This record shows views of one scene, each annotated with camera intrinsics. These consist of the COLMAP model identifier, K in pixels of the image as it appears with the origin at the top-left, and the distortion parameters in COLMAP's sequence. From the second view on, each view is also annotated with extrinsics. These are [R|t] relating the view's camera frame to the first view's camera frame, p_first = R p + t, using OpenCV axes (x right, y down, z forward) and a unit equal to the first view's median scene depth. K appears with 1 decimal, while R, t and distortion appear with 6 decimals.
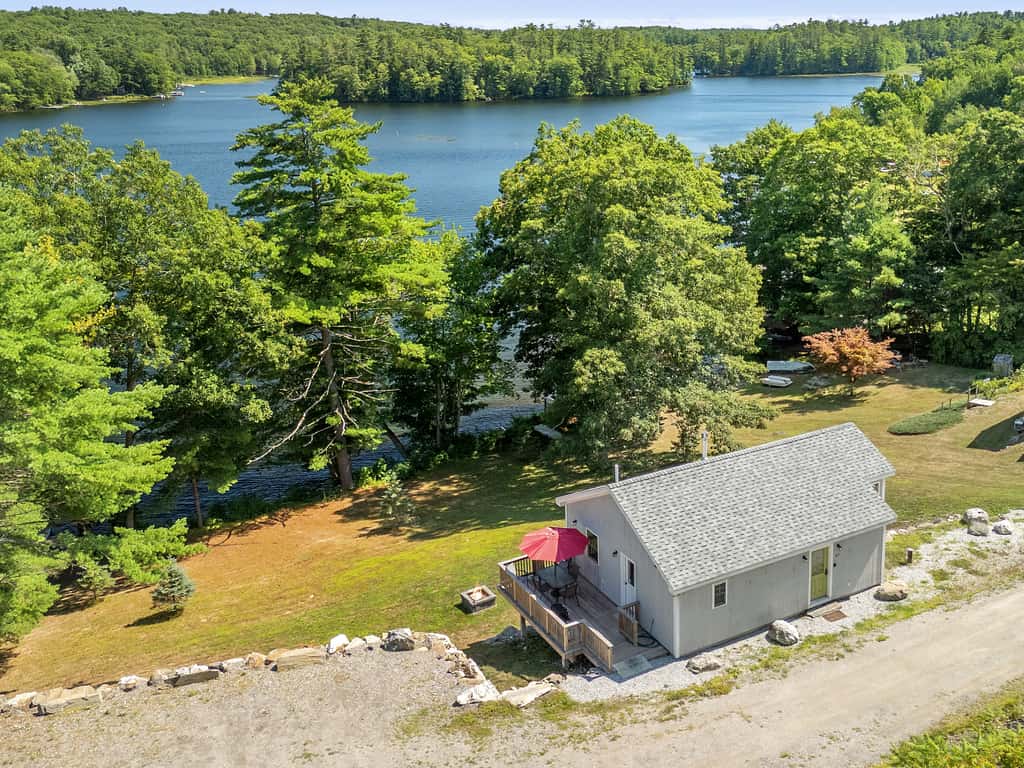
lens RADIAL K [[838.7, 0, 522.1], [0, 838.7, 363.2], [0, 0, 1]] dist [0.039830, -0.008470]
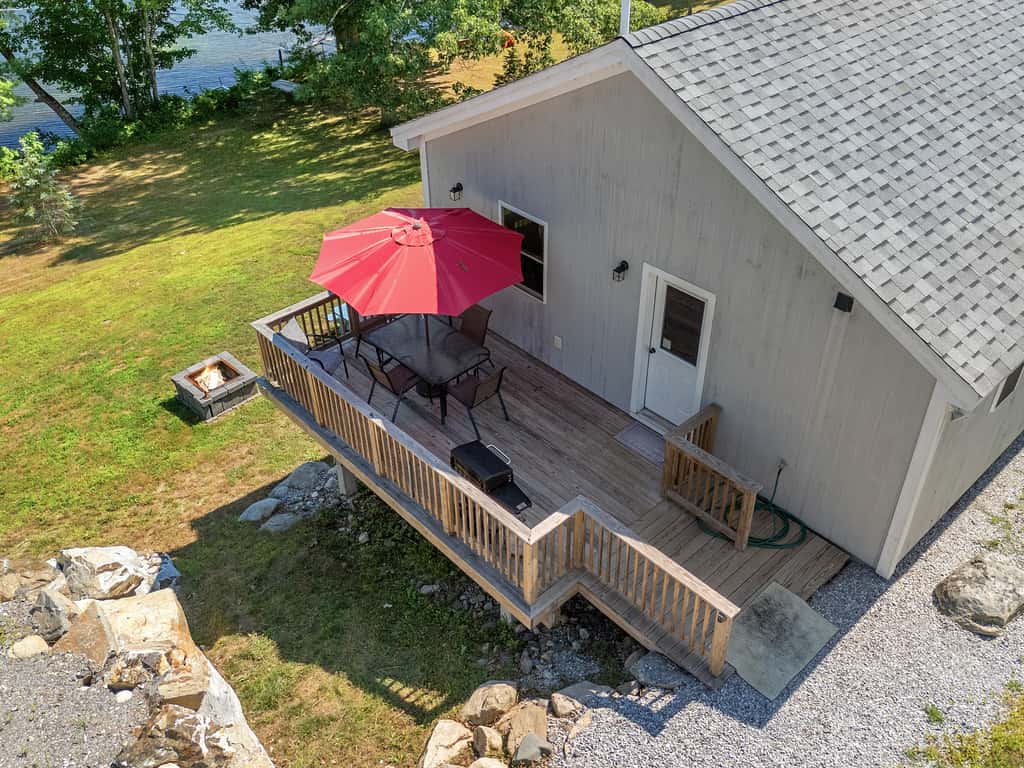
lens RADIAL K [[838.7, 0, 522.1], [0, 838.7, 363.2], [0, 0, 1]] dist [0.039830, -0.008470]
pose [[0.954248, -0.132874, 0.267873, -0.011232], [0.026842, 0.930292, 0.365835, 0.083460], [-0.297810, -0.341907, 0.891296, 0.422771]]
